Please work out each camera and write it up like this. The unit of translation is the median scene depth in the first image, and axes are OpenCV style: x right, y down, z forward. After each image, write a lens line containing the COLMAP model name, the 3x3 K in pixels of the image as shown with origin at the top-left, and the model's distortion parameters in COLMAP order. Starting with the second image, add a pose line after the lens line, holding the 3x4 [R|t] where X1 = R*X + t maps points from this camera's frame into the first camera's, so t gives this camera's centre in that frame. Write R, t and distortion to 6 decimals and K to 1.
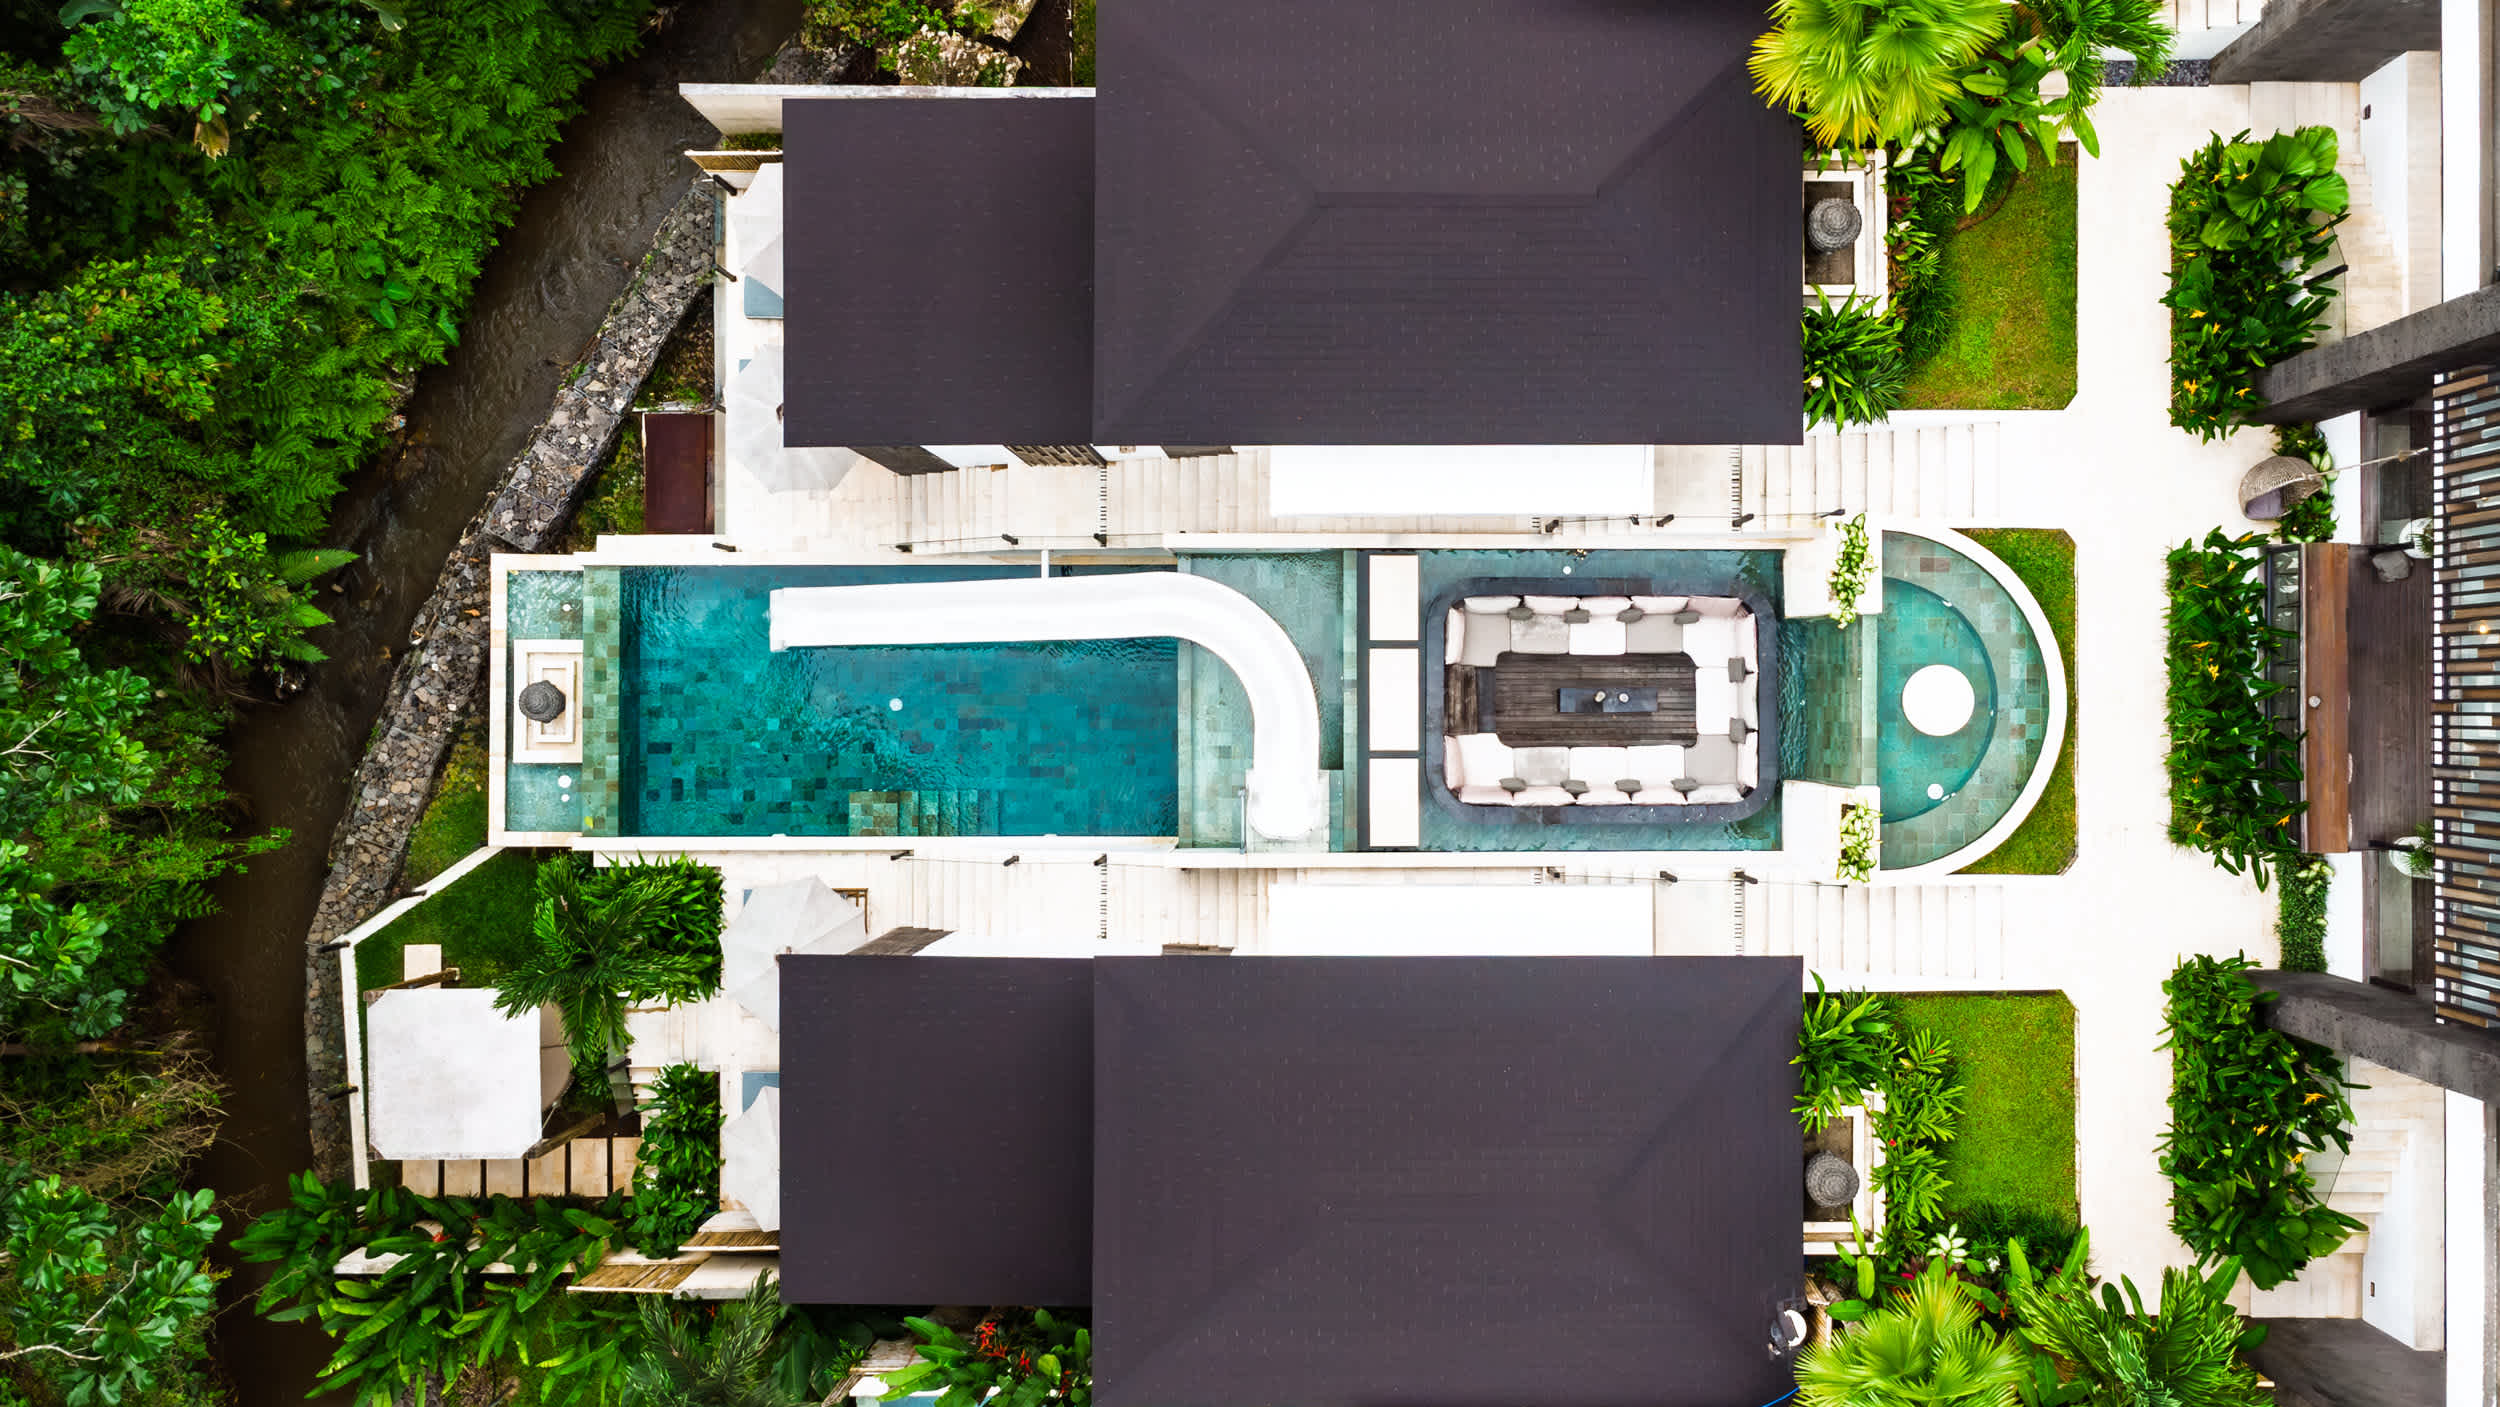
lens RADIAL K [[1936.6, 0, 1361.3], [0, 1936.6, 664.9], [0, 0, 1]] dist [-0.001547, 0.007374]
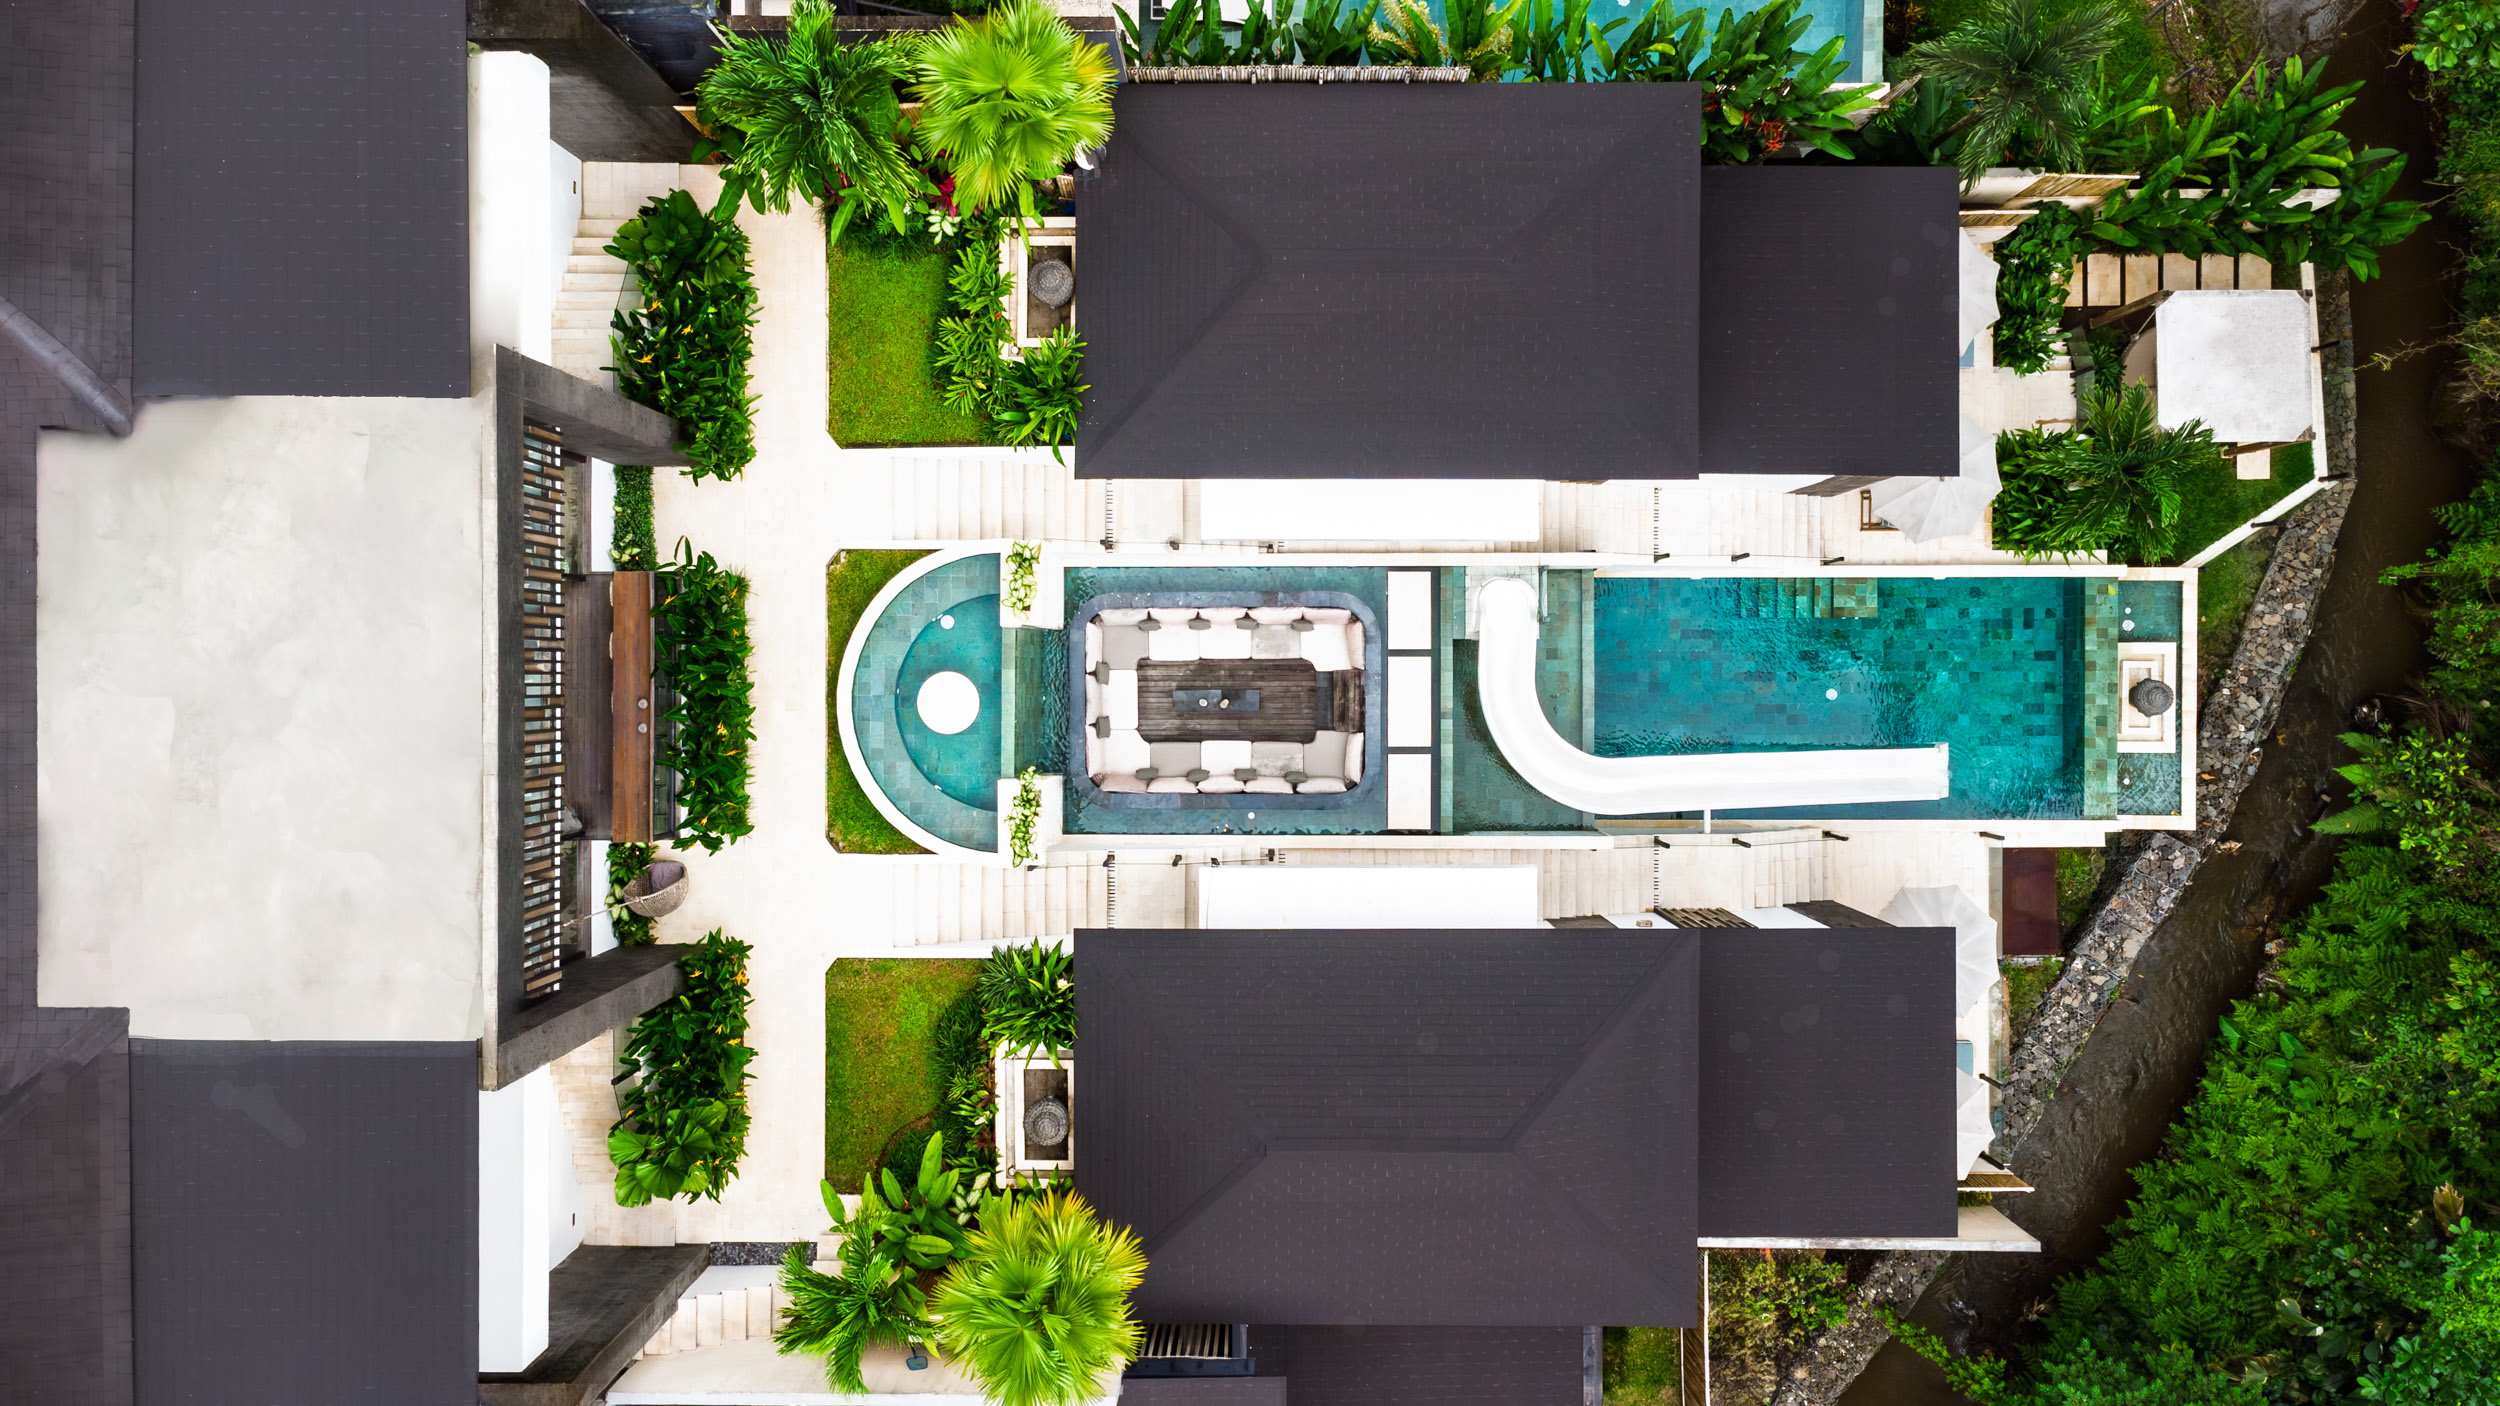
lens RADIAL K [[1797.3, 0, 1238.8], [0, 1797.3, 701.3], [0, 0, 1]] dist [0.000874, -0.020335]
pose [[-0.999907, -0.001019, 0.013623, 0.101299], [0.001088, -0.999986, 0.005107, 0.012569], [0.013617, 0.005121, 0.999894, -0.047503]]
